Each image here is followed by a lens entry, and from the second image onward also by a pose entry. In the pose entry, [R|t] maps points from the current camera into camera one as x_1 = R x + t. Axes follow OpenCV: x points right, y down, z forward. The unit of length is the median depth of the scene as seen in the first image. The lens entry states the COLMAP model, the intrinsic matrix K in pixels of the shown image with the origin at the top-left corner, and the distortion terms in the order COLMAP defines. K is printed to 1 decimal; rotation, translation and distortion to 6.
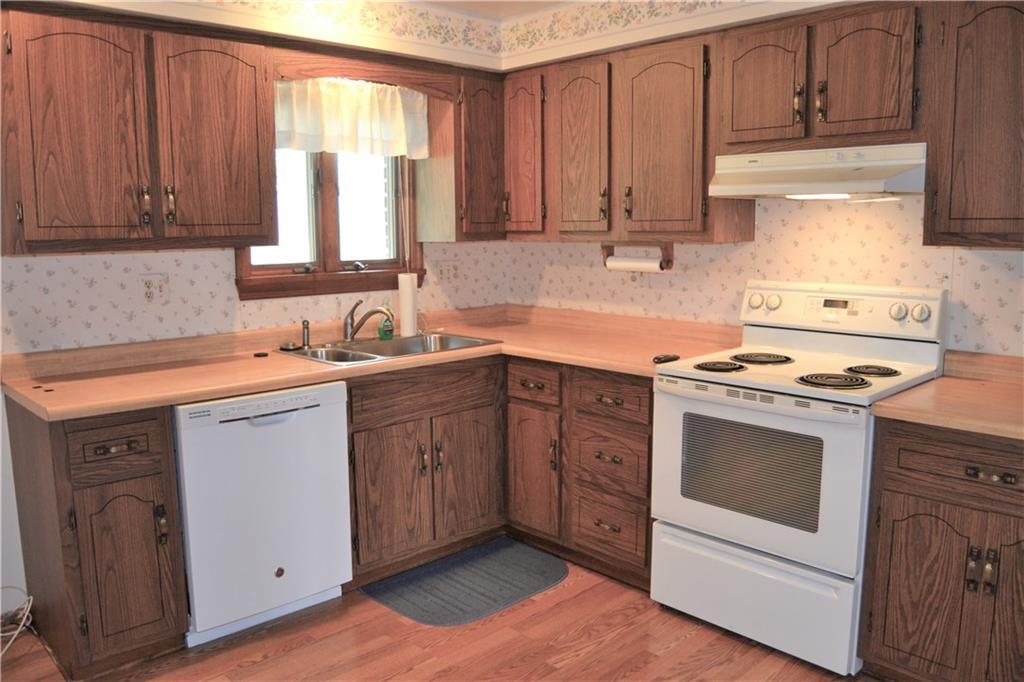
lens RADIAL K [[802.0, 0, 509.7], [0, 802.0, 346.8], [0, 0, 1]] dist [-0.100290, 0.039861]
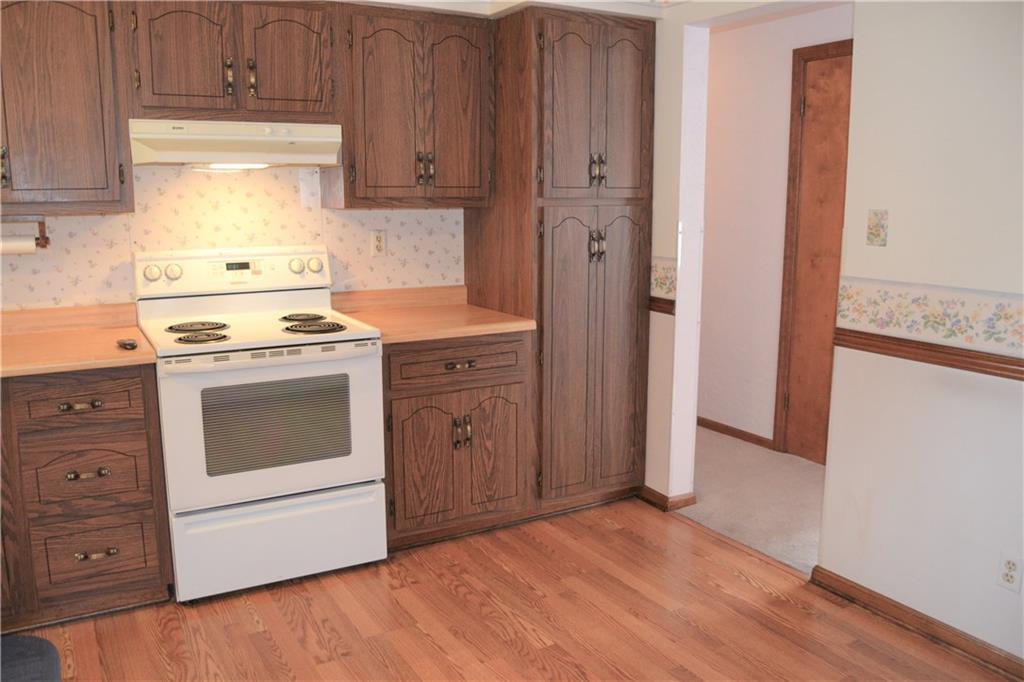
lens RADIAL K [[802.0, 0, 509.7], [0, 802.0, 346.8], [0, 0, 1]] dist [-0.100290, 0.039861]
pose [[0.238531, -0.172325, 0.955723, -0.605248], [0.141836, 0.979759, 0.141260, -0.050908], [-0.960721, 0.101861, 0.258145, 0.406289]]
